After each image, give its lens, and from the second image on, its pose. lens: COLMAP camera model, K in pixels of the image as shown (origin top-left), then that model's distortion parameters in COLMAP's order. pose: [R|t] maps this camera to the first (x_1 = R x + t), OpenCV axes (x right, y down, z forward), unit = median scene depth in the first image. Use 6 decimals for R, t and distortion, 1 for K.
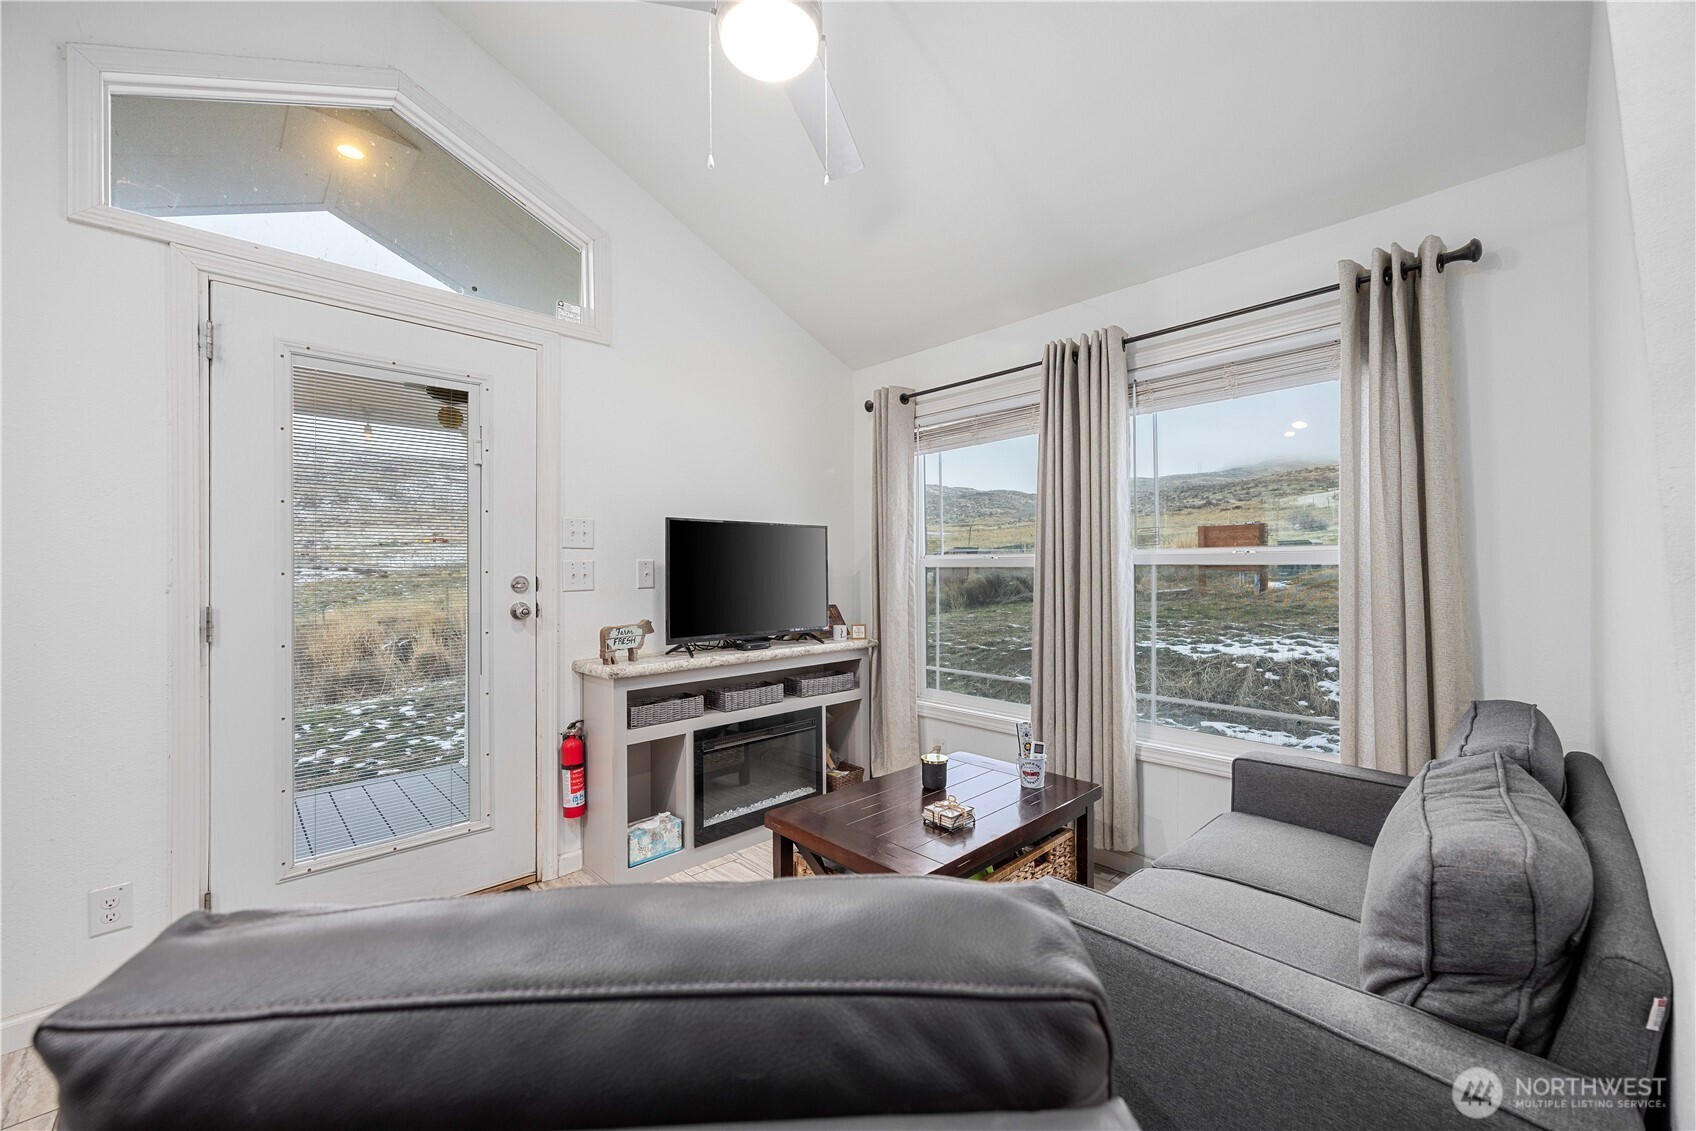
lens RADIAL K [[653.0, 0, 842.2], [0, 653.0, 565.0], [0, 0, 1]] dist [-0.000507, -0.000103]
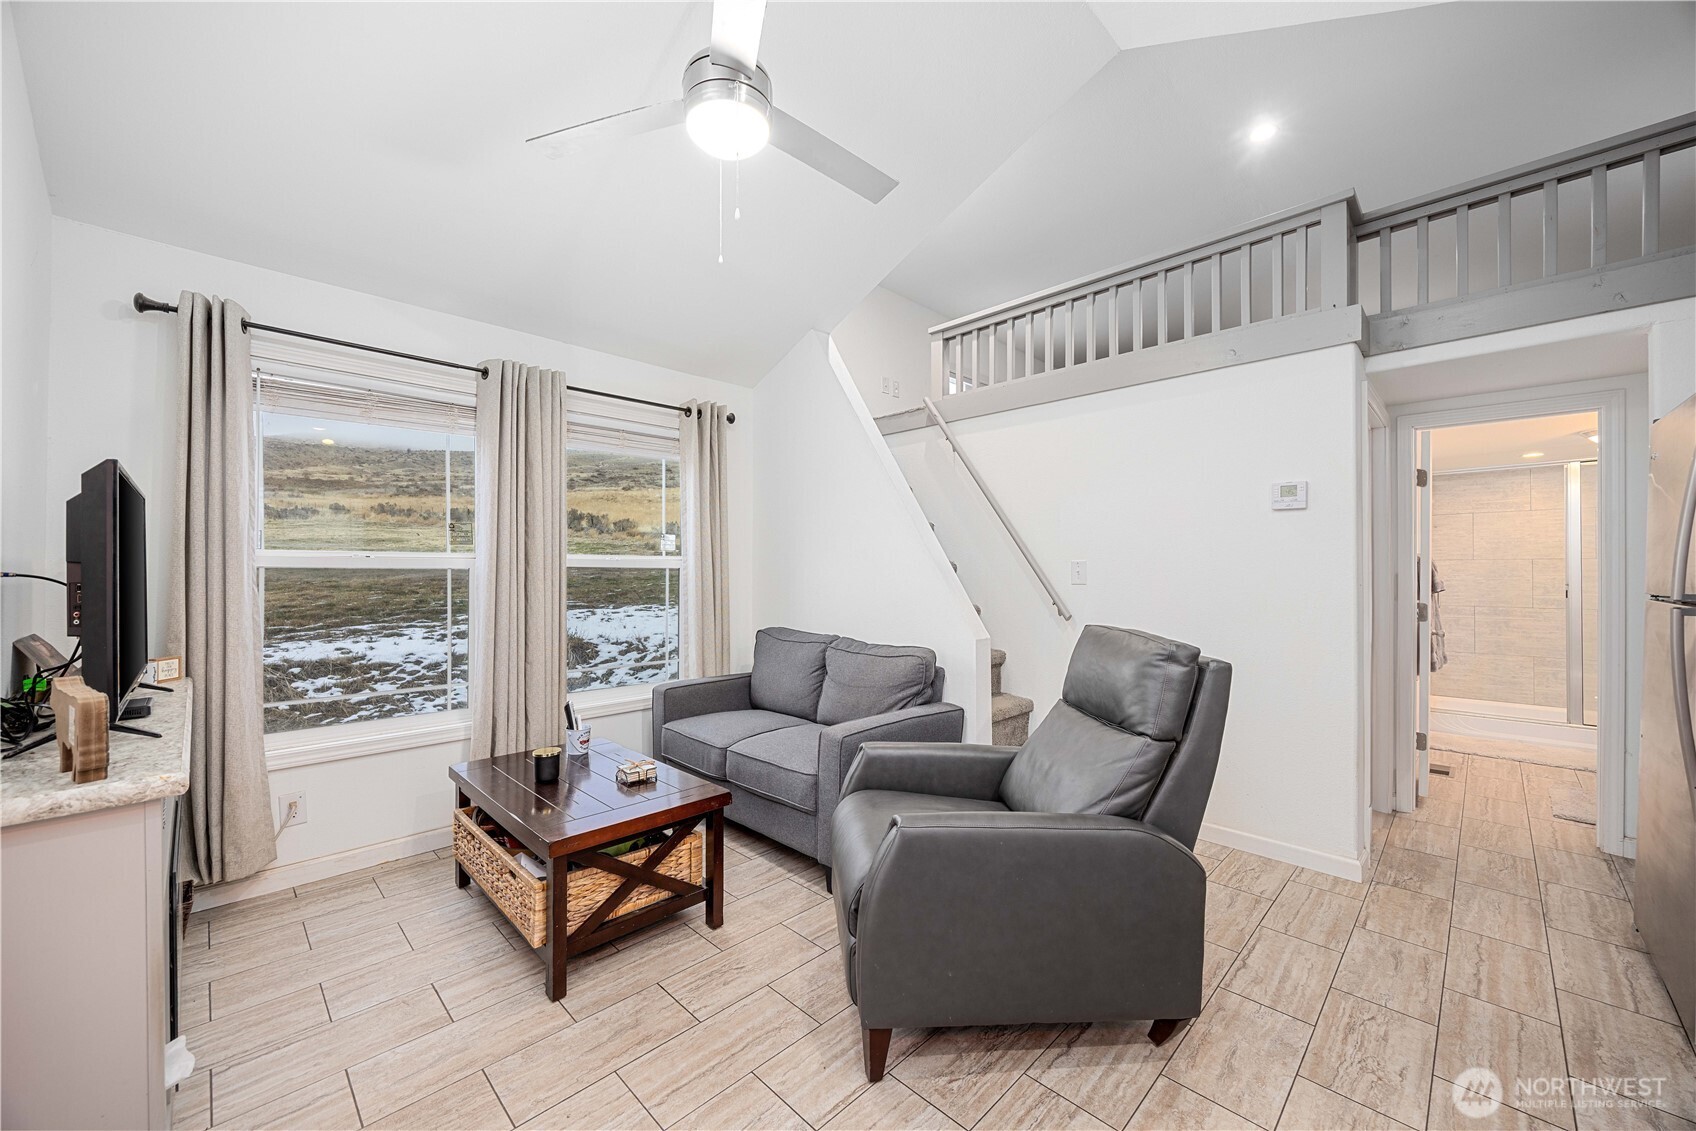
lens RADIAL K [[644.5, 0, 838.2], [0, 644.5, 567.7], [0, 0, 1]] dist [-0.000431, -0.000569]
pose [[-0.020931, 0.005417, 0.999766, -0.859679], [-0.003508, 0.999979, -0.005492, 0.007565], [-0.999775, -0.003622, -0.020912, 0.546994]]
